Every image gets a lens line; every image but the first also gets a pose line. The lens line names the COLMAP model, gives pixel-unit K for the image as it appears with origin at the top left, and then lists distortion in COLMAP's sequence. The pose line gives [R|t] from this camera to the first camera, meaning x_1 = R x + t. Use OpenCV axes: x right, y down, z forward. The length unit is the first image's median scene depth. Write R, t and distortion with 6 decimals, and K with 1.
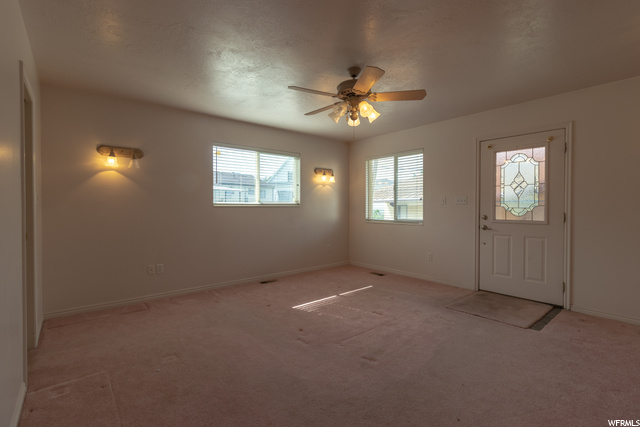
lens RADIAL K [[303.3, 0, 320.9], [0, 303.3, 211.1], [0, 0, 1]] dist [-0.004790, -0.000537]
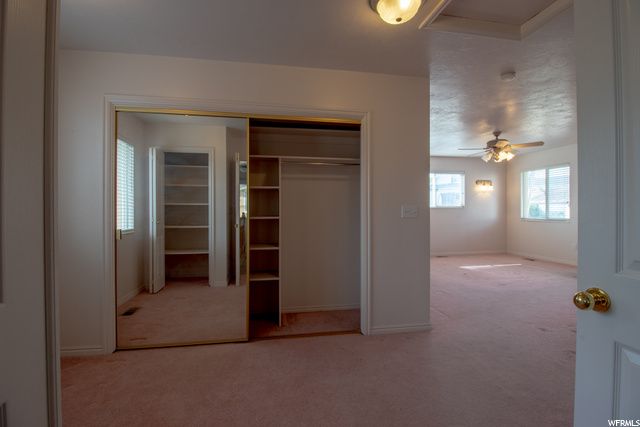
lens RADIAL K [[303.3, 0, 322.9], [0, 303.3, 209.5], [0, 0, 1]] dist [-0.004790, -0.000537]
pose [[0.873752, -0.000698, -0.486370, 0.040506], [-0.005080, 0.999931, -0.010562, 0.008560], [0.486344, 0.011699, 0.873689, -0.548998]]
